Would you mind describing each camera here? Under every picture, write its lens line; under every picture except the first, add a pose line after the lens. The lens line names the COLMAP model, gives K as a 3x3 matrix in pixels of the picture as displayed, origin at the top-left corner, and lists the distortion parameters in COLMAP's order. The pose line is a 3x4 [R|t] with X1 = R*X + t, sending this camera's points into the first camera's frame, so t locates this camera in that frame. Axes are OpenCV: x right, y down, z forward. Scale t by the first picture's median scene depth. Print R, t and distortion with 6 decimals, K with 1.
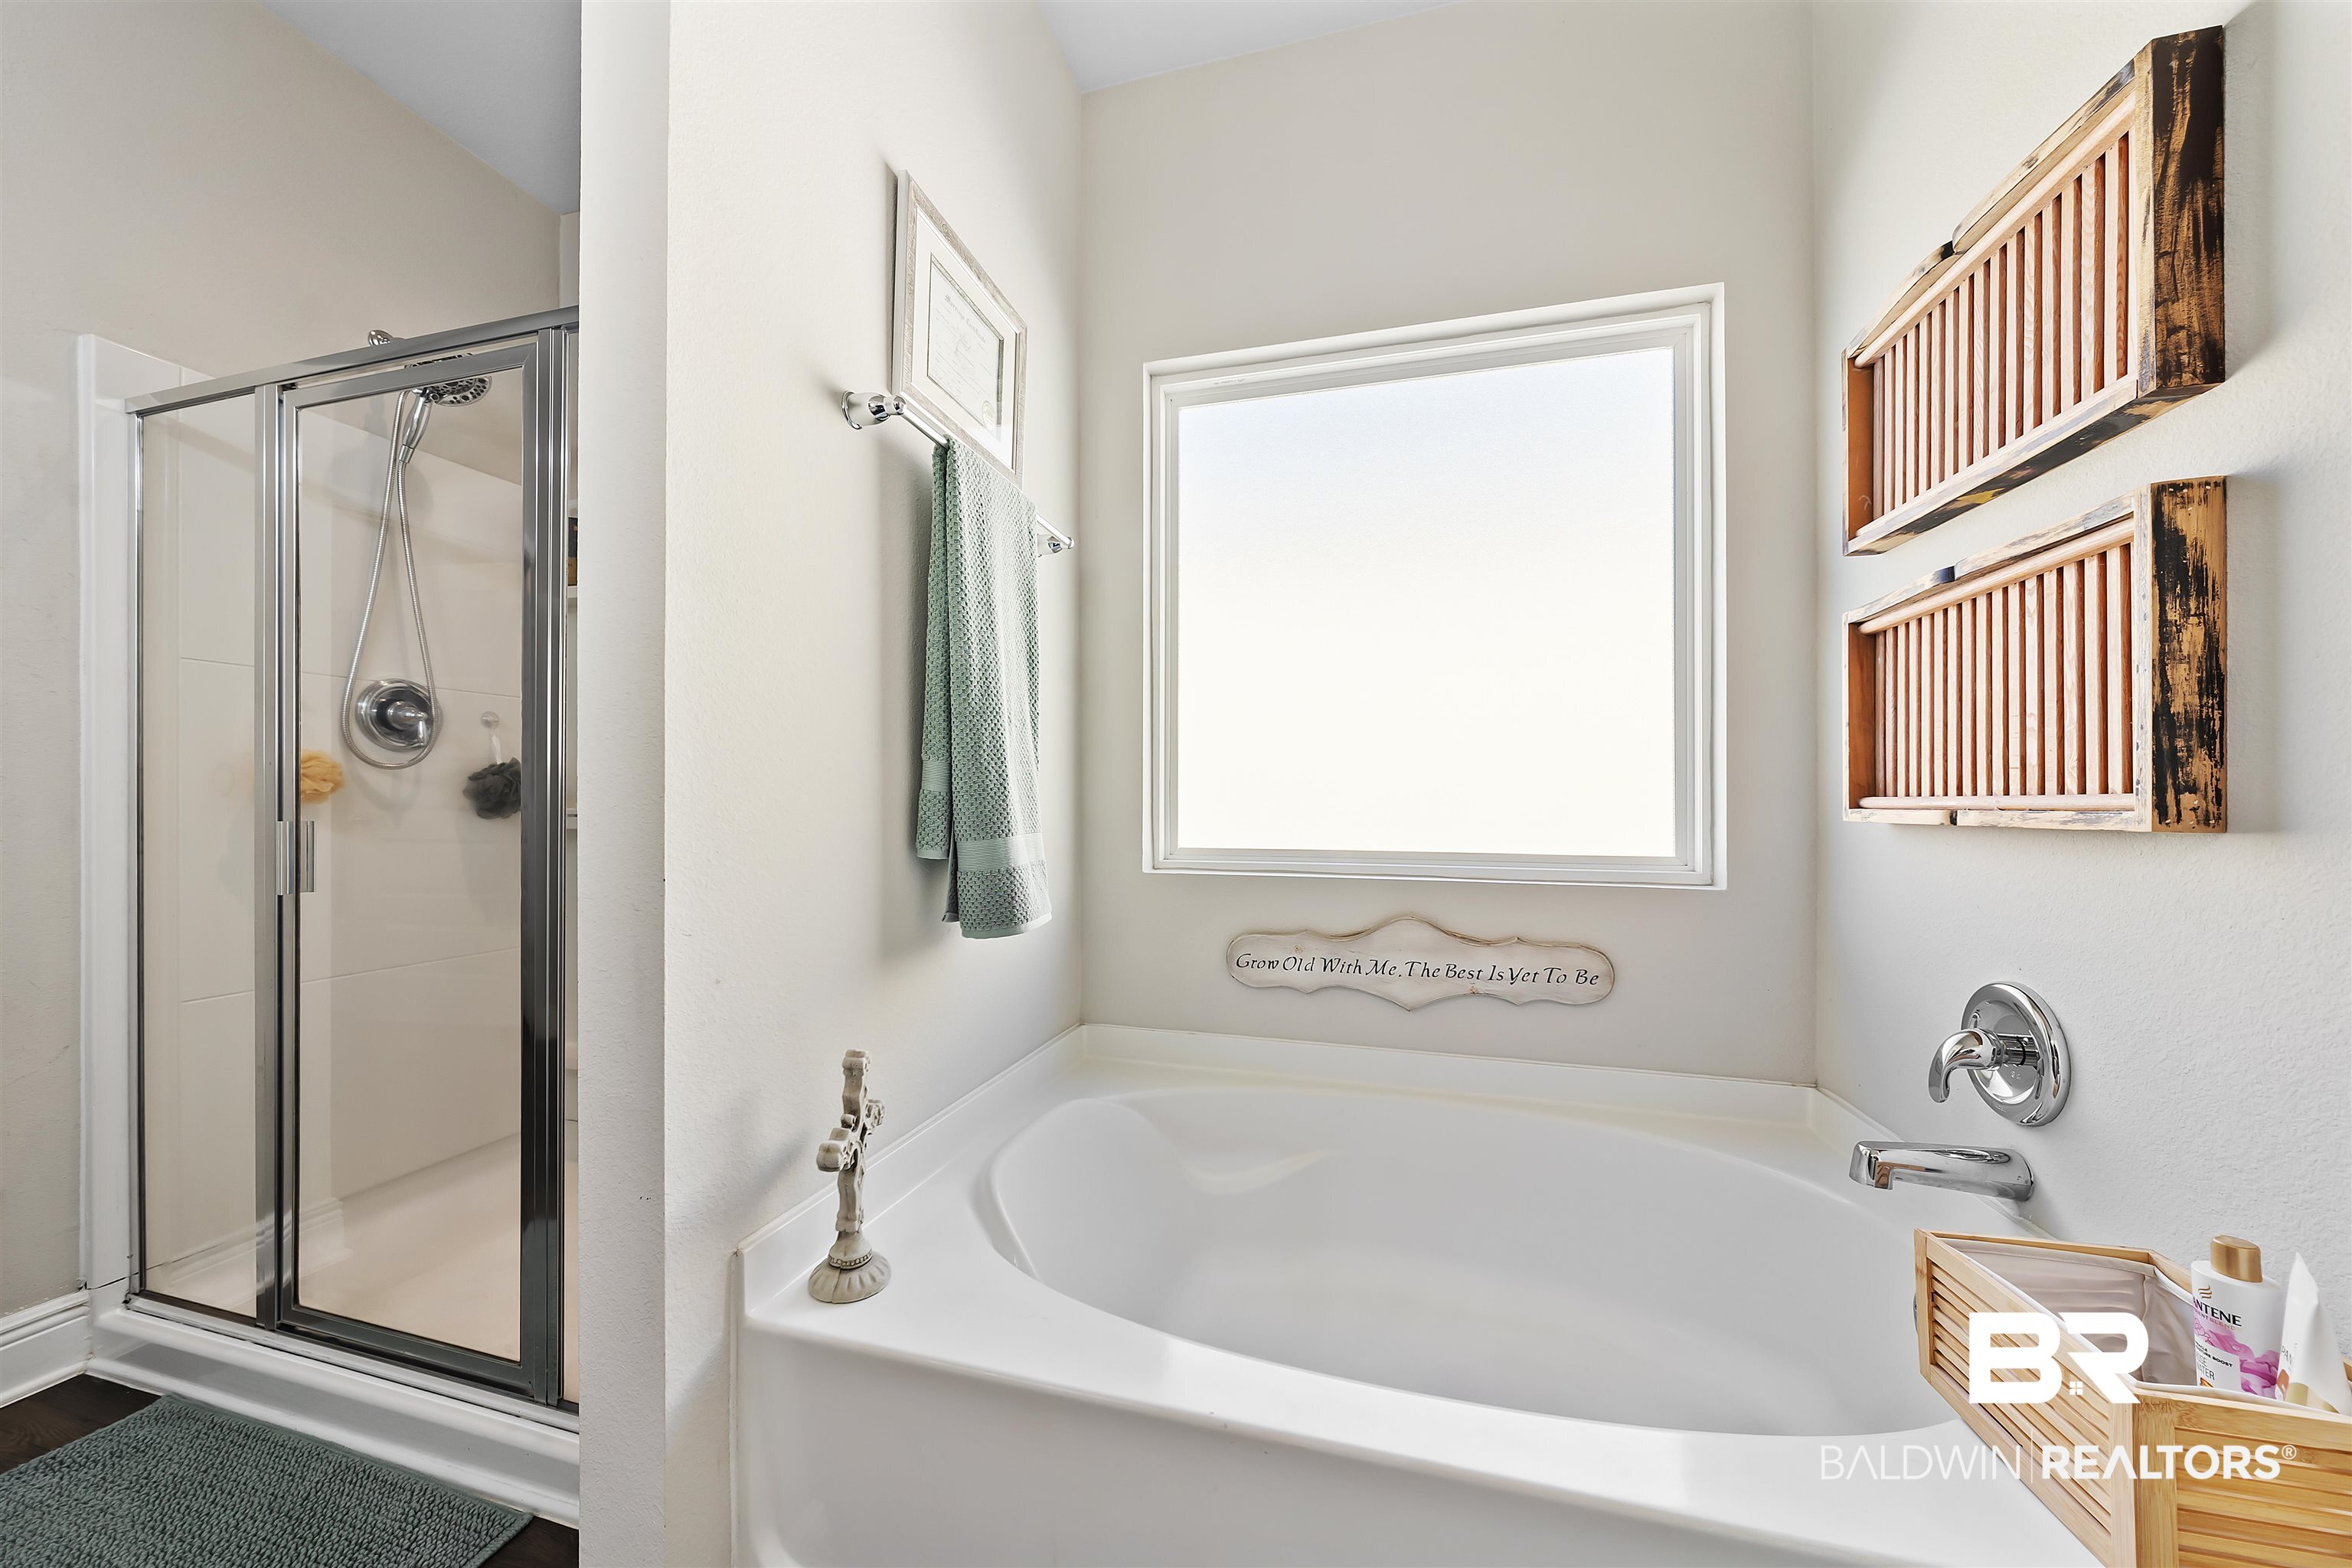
lens RADIAL K [[801.8, 0, 1163.1], [0, 801.8, 807.9], [0, 0, 1]] dist [-0.002689, -0.000020]
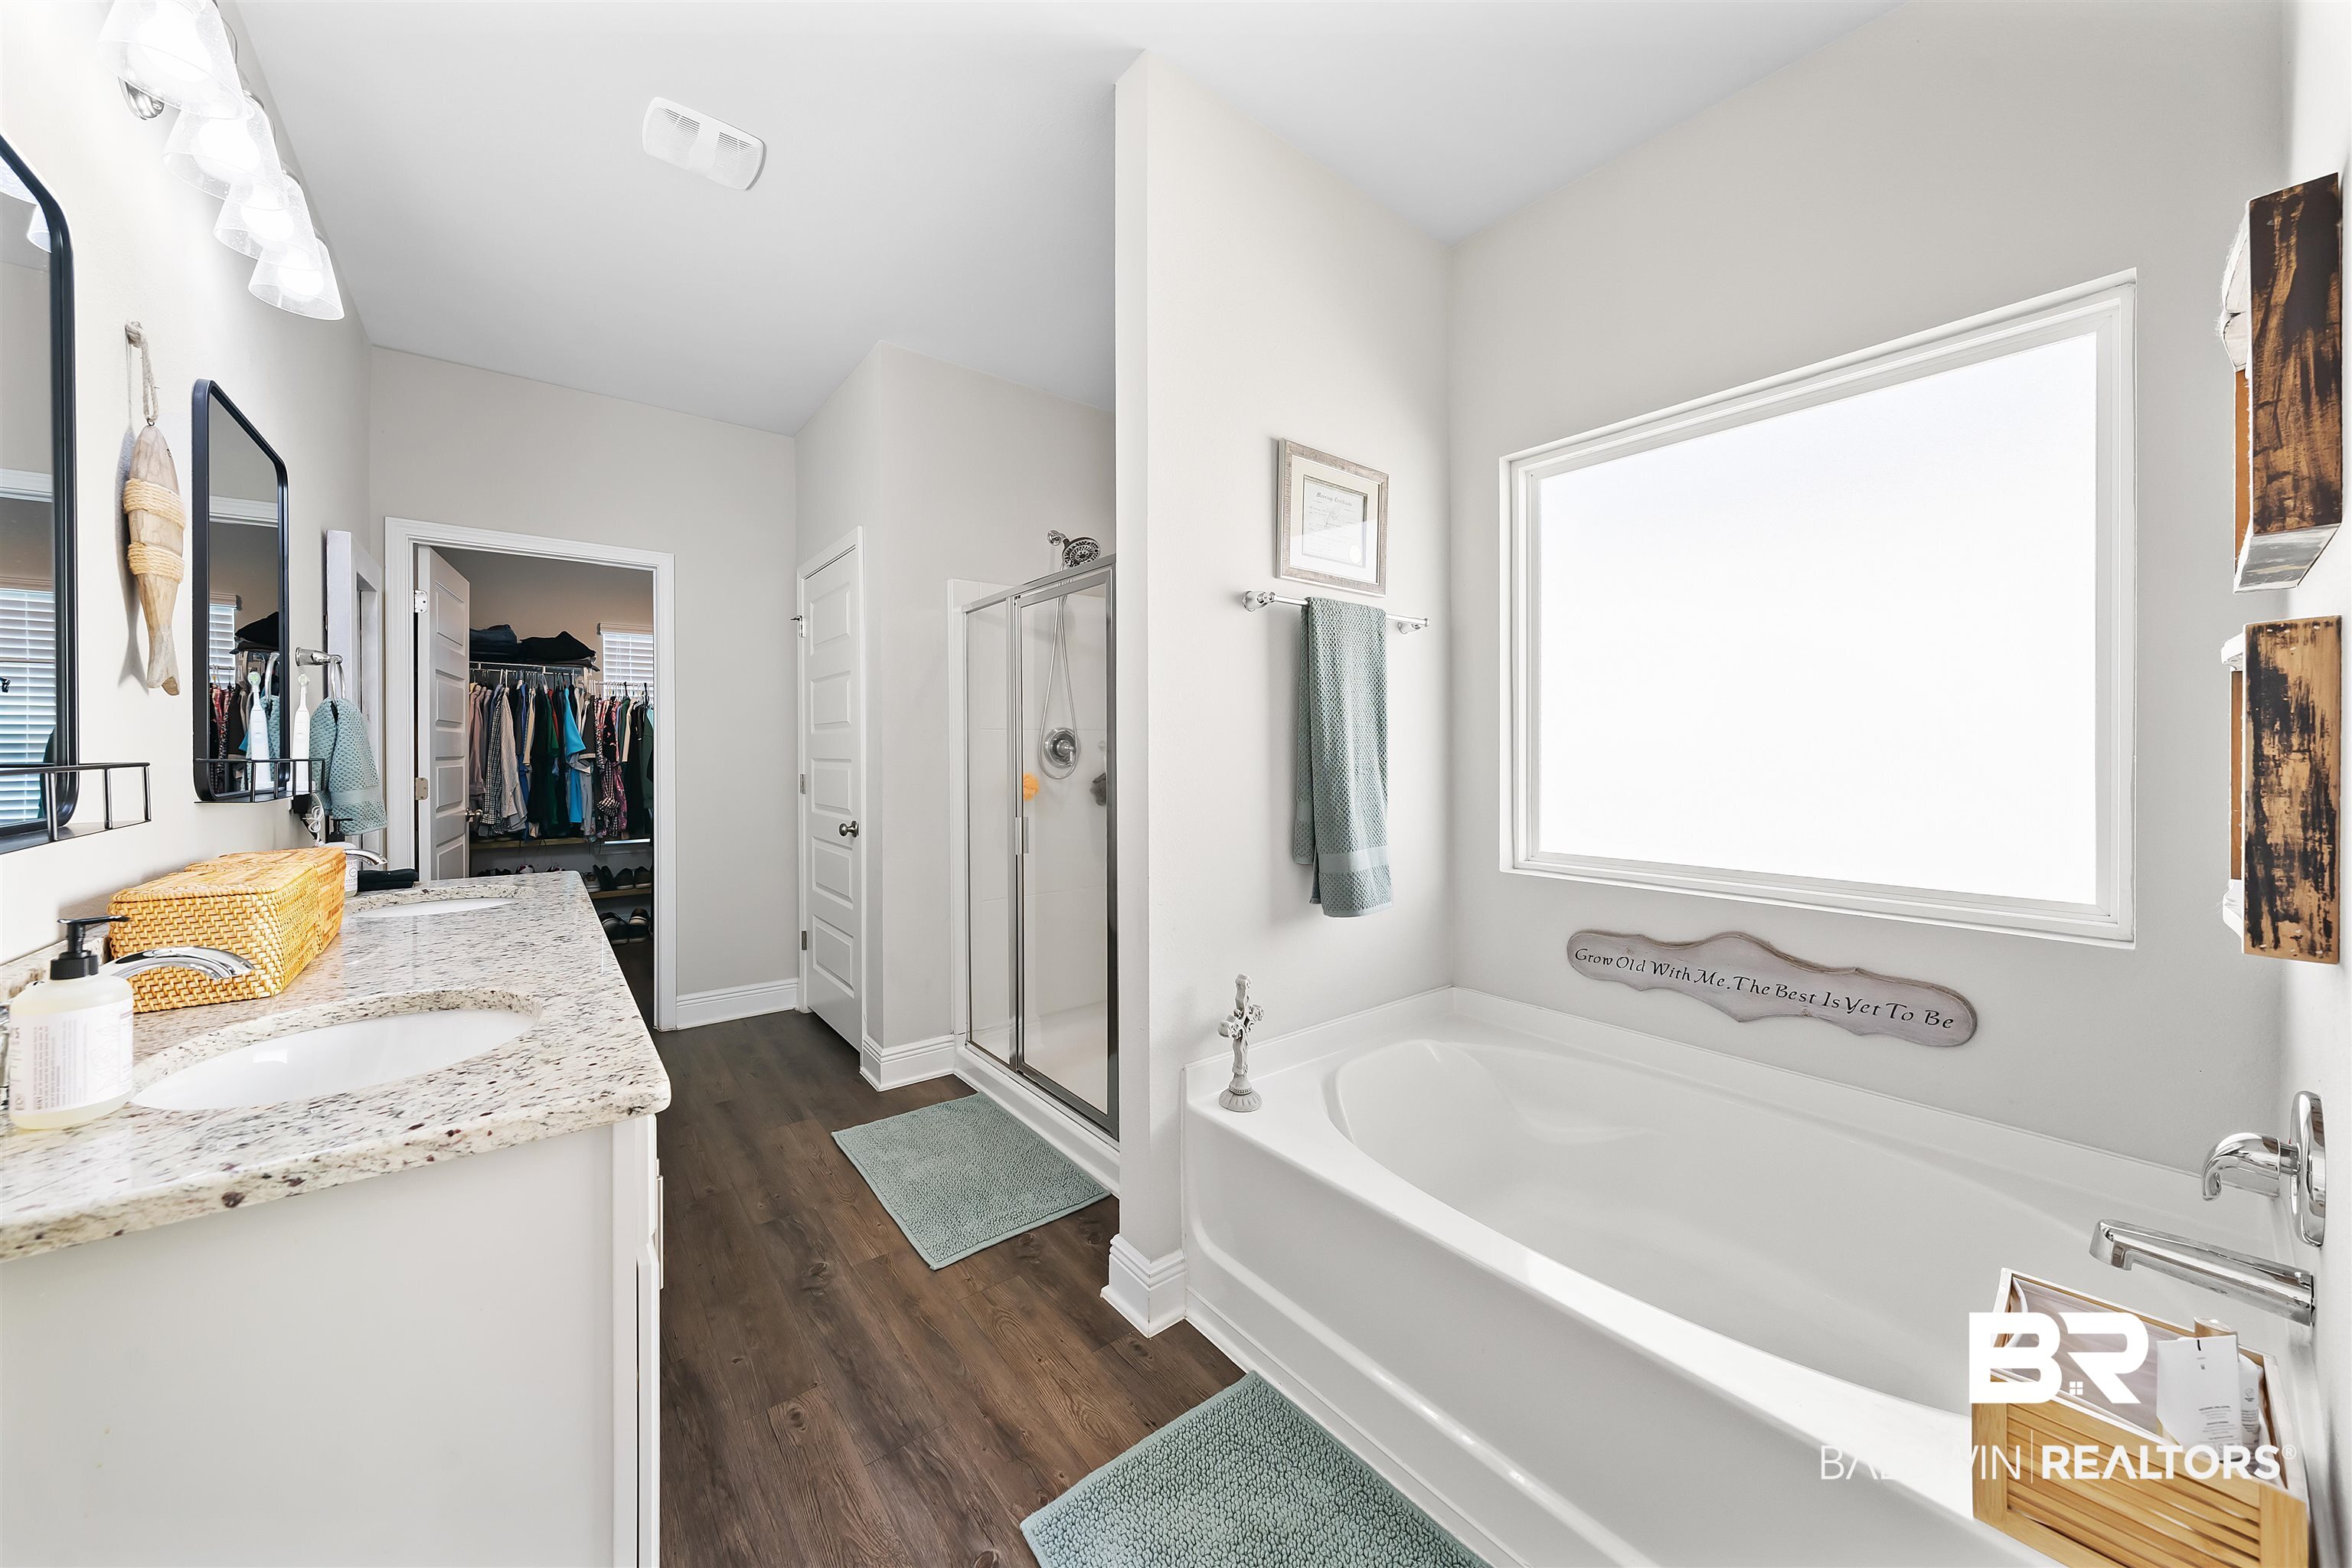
lens RADIAL K [[801.8, 0, 1190.6], [0, 801.8, 761.0], [0, 0, 1]] dist [-0.002689, -0.000020]
pose [[0.817183, 0.000281, -0.576379, 0.430852], [0.004936, 0.999960, 0.007485, -0.147135], [0.576358, -0.008962, 0.817149, -0.409898]]
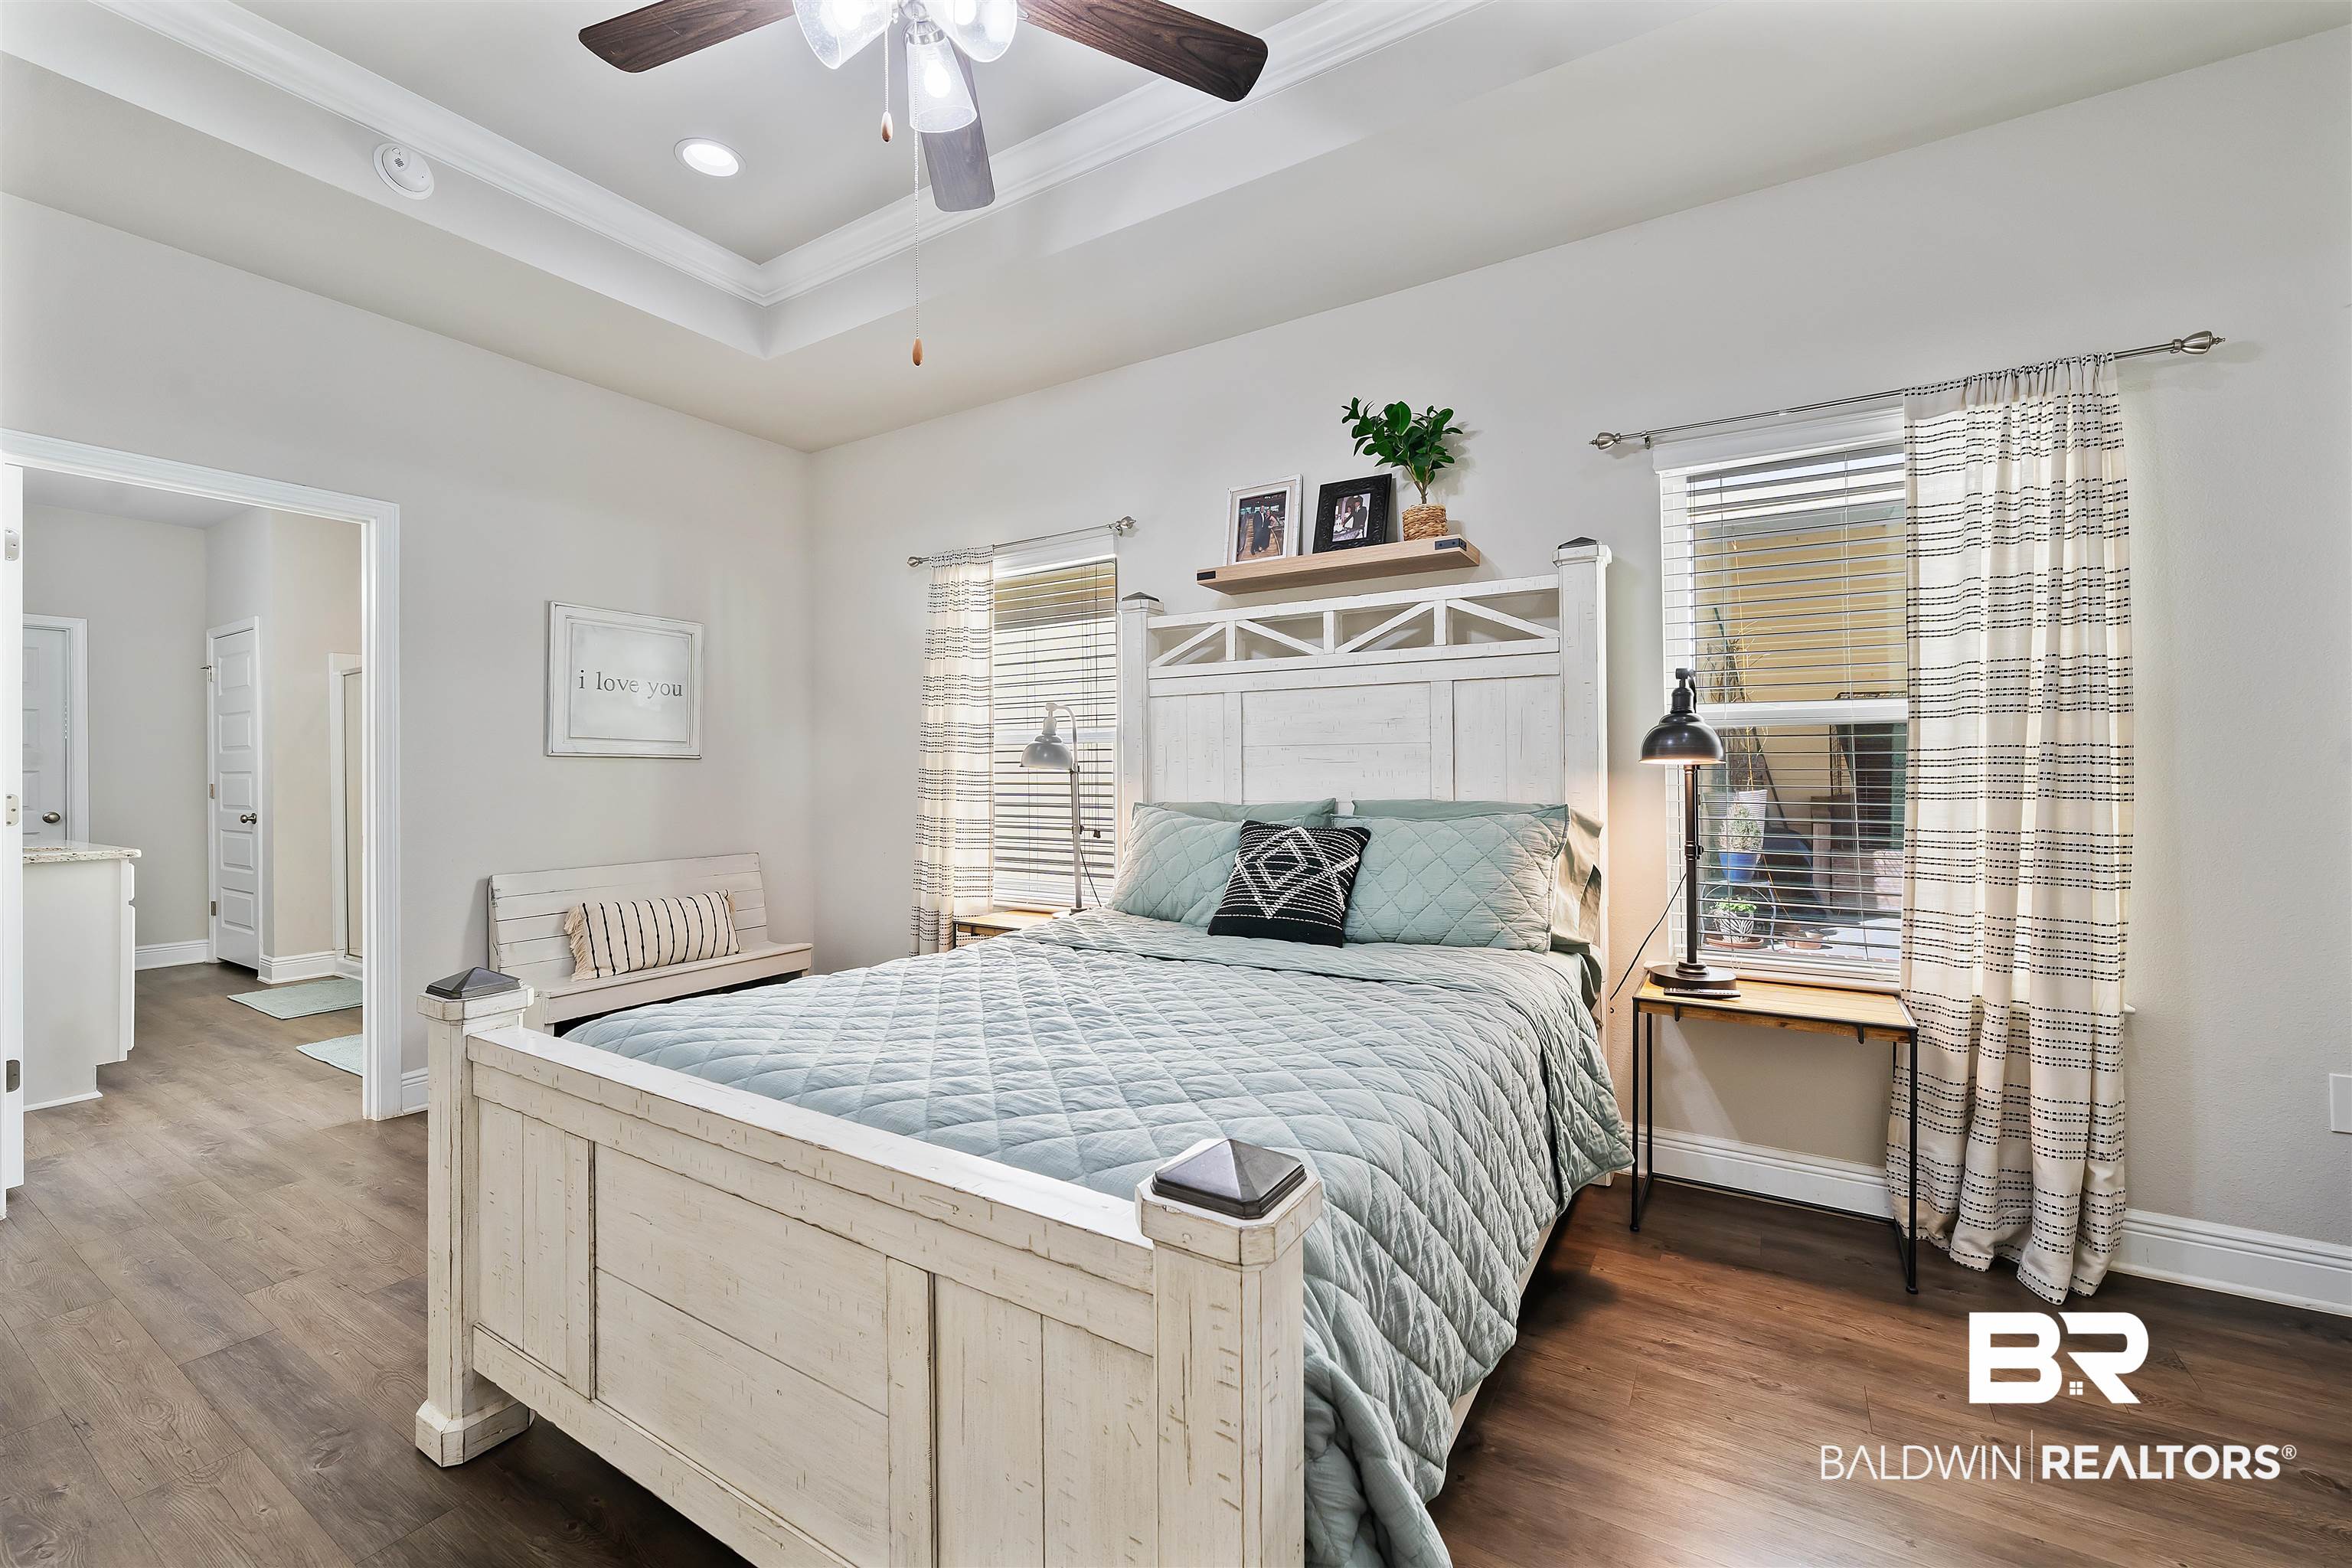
lens RADIAL K [[907.3, 0, 1182.7], [0, 907.3, 786.0], [0, 0, 1]] dist [-0.007616, 0.000272]
pose [[0.965267, -0.006209, -0.261192, 3.337288], [0.007877, 0.999955, 0.005339, -0.056748], [0.261147, -0.007211, 0.965272, -1.849545]]
